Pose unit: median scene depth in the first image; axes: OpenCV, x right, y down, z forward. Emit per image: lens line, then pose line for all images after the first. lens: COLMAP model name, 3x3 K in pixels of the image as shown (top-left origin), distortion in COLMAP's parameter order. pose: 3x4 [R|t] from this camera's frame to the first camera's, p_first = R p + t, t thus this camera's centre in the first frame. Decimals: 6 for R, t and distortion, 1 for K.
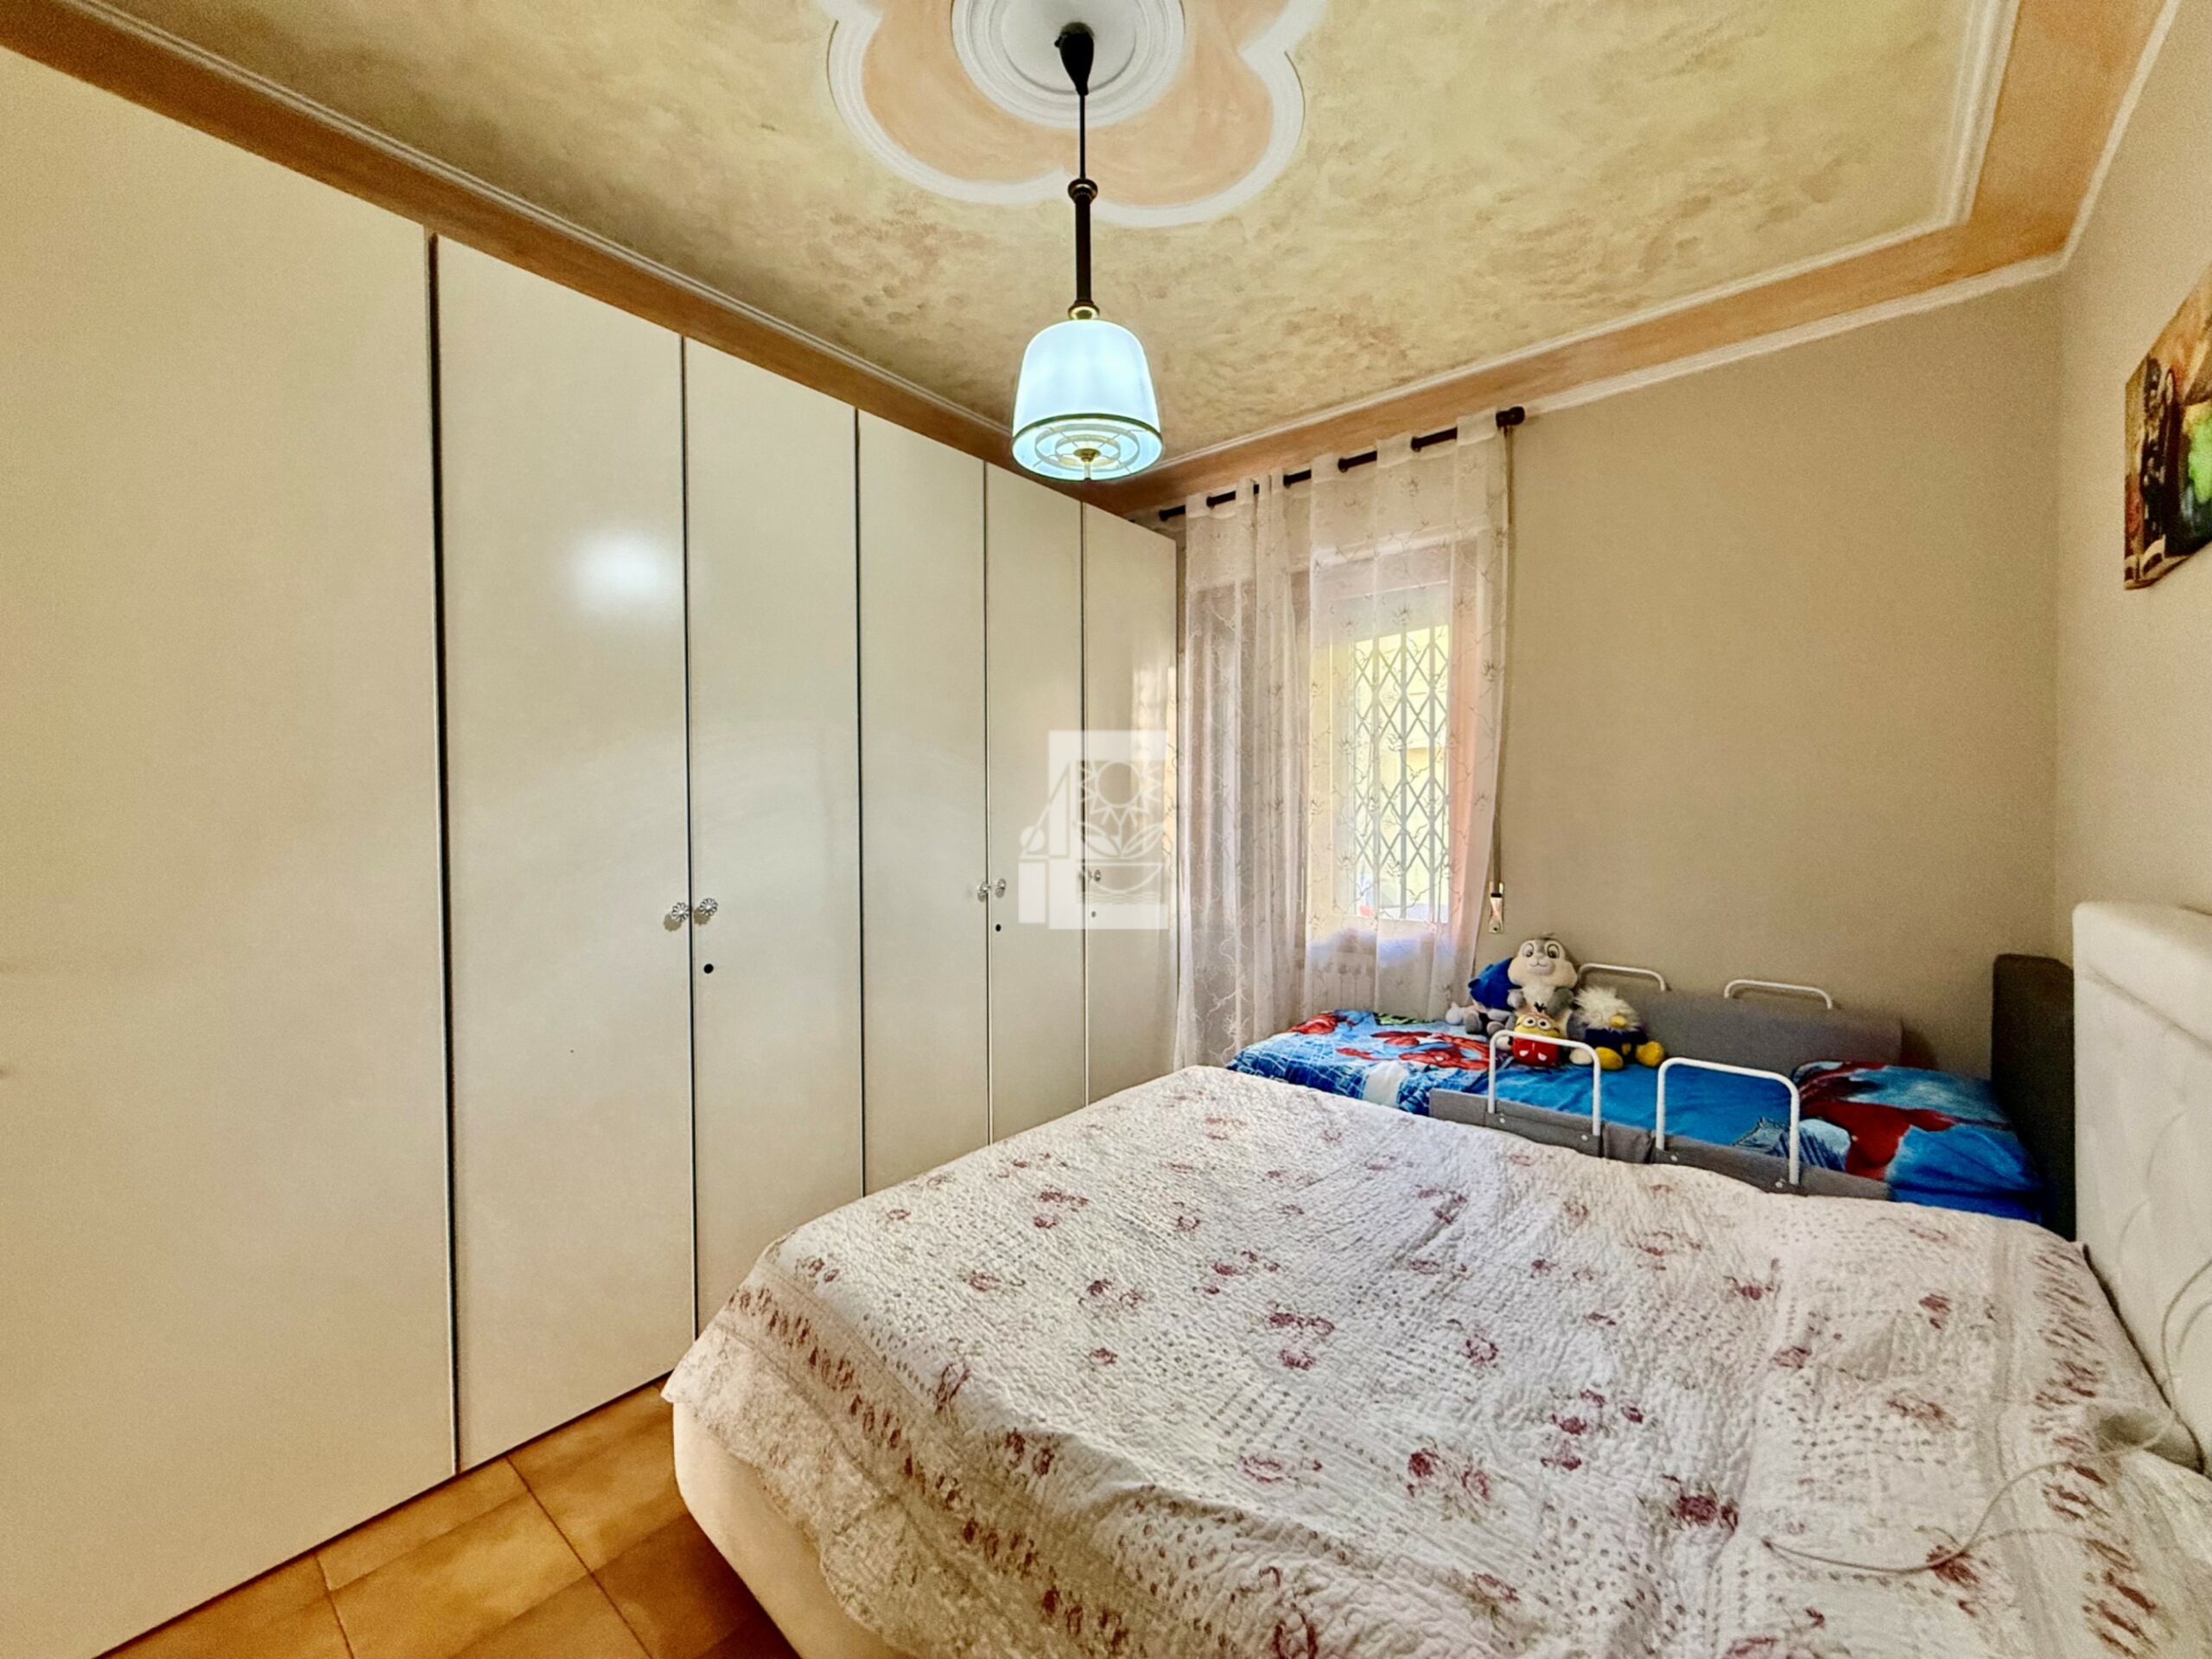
lens RADIAL K [[882.2, 0, 1100.5], [0, 882.2, 829.3], [0, 0, 1]] dist [0.001522, -0.000325]
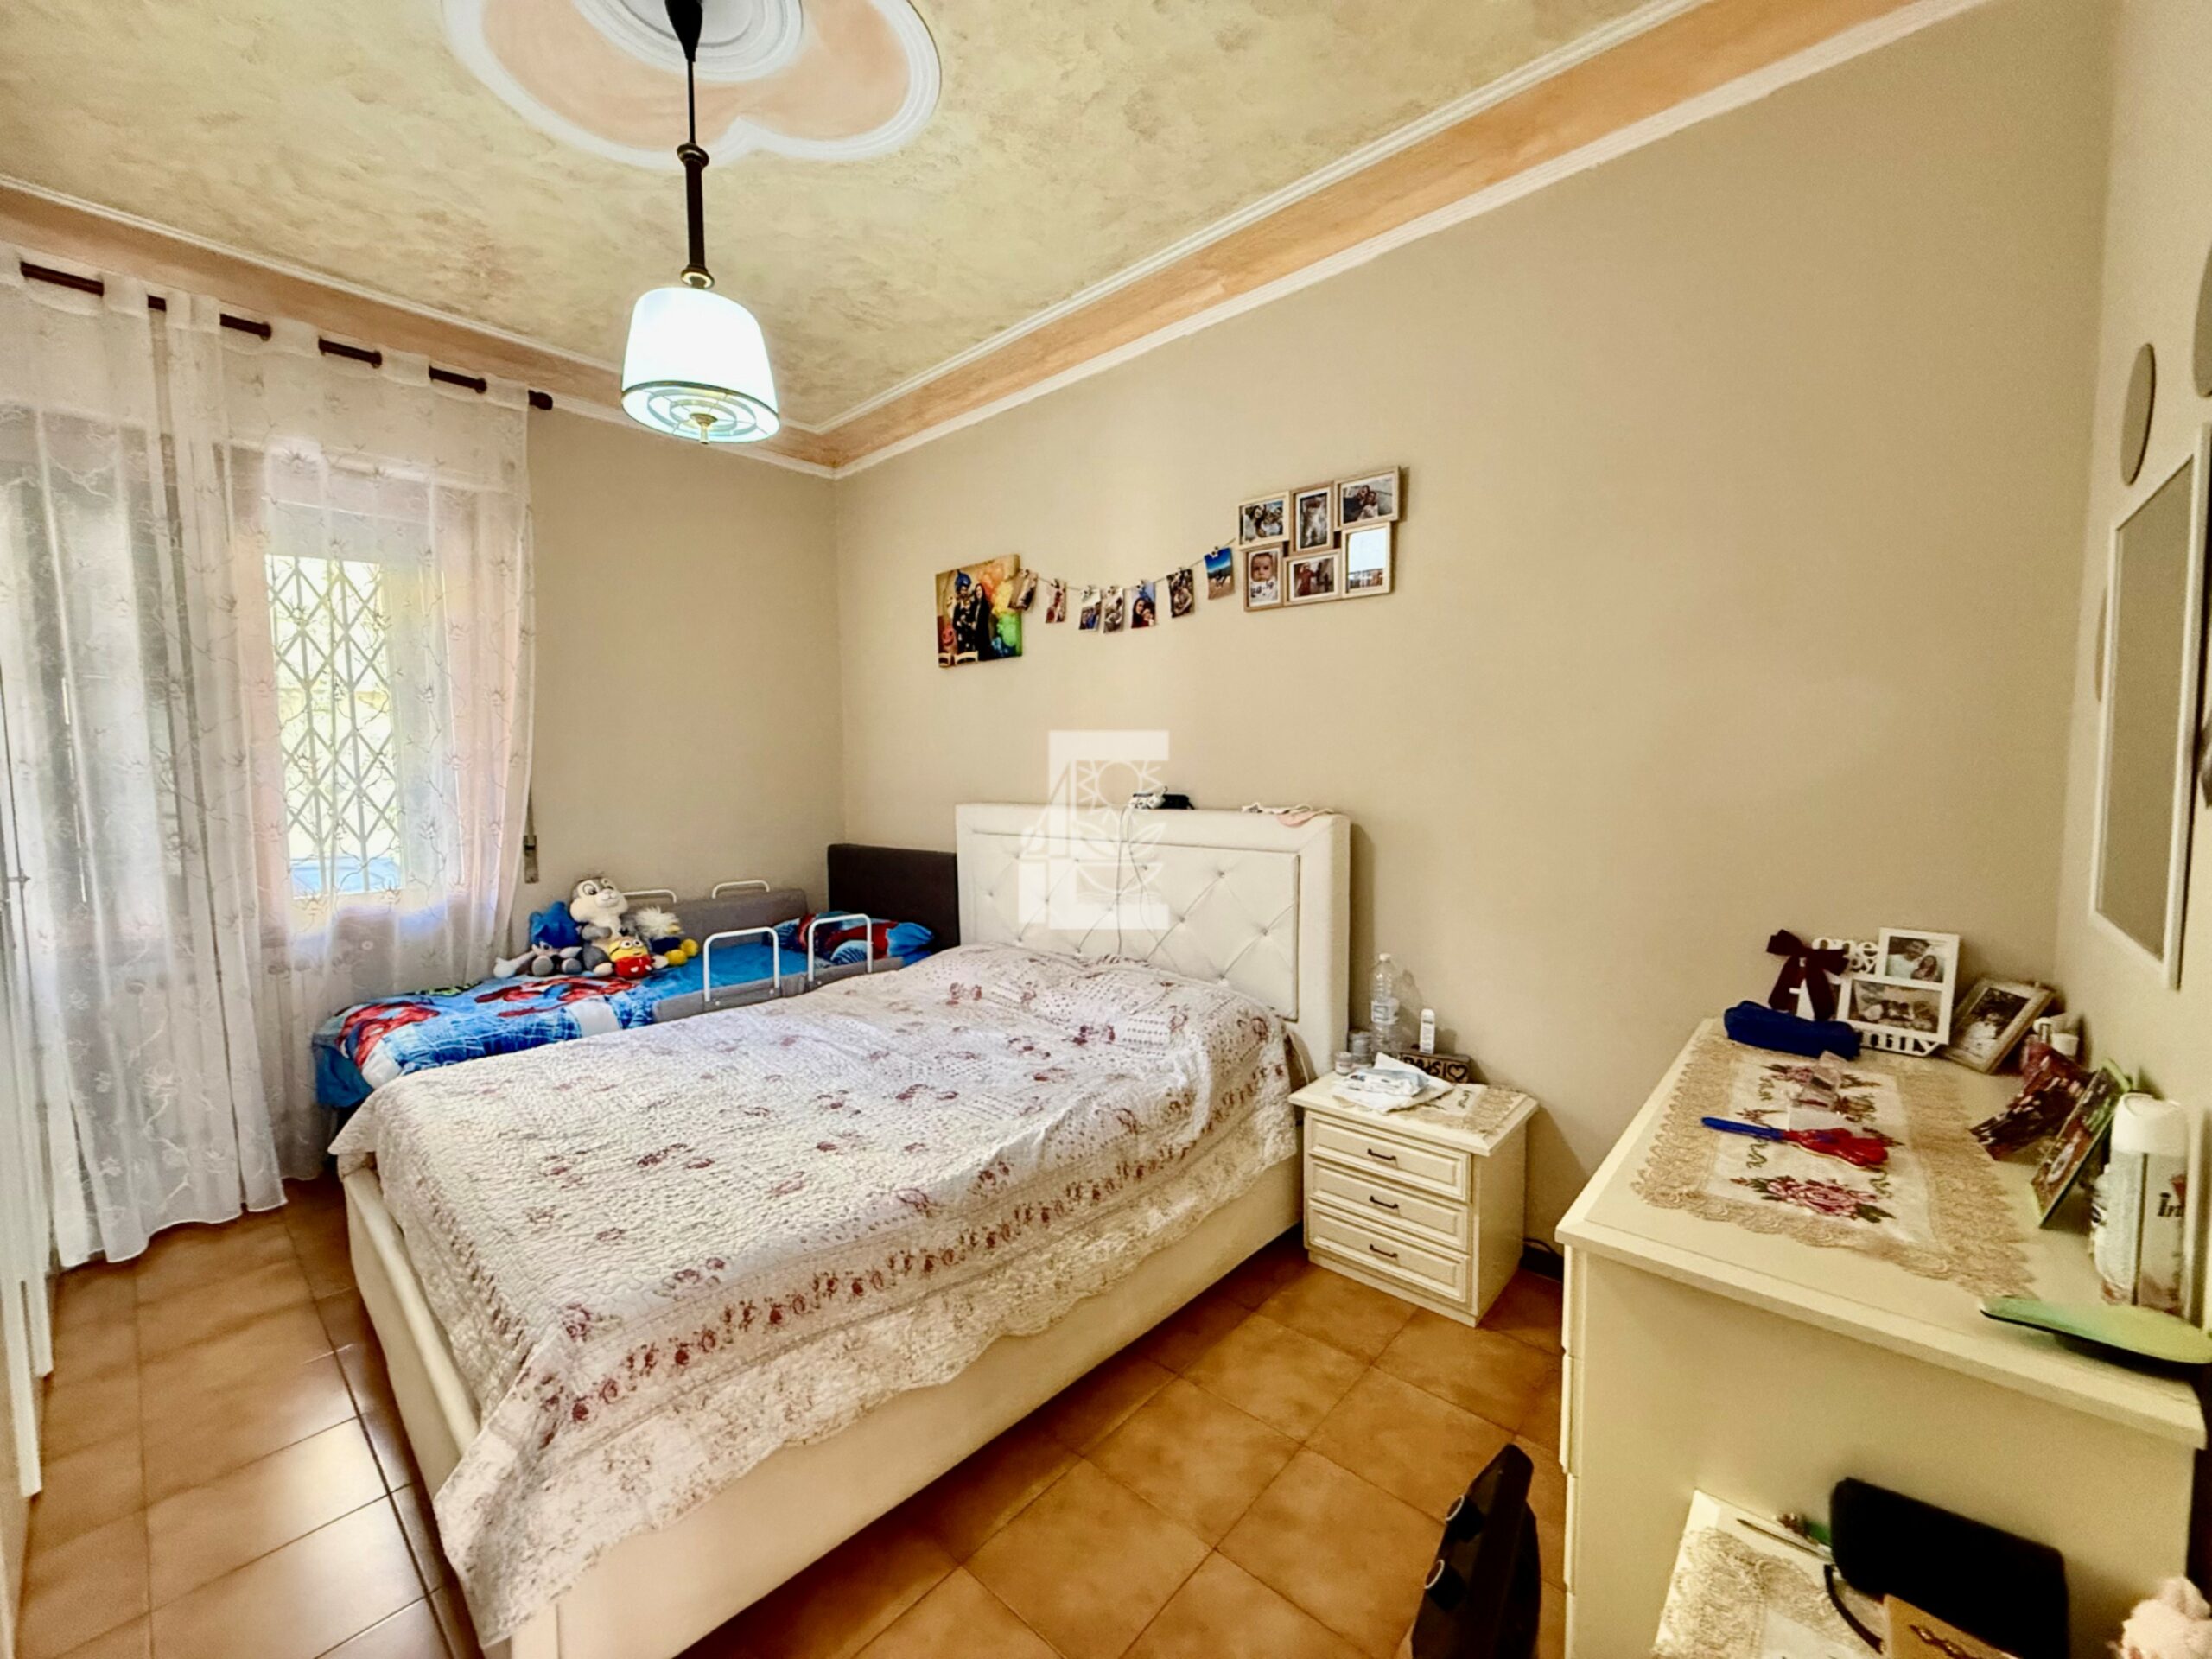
lens RADIAL K [[882.2, 0, 1101.3], [0, 882.2, 831.3], [0, 0, 1]] dist [0.001522, -0.000325]
pose [[0.030999, -0.070043, 0.997062, -0.801480], [0.028691, 0.997193, 0.069161, 0.002523], [-0.999108, 0.026462, 0.032922, 0.378055]]
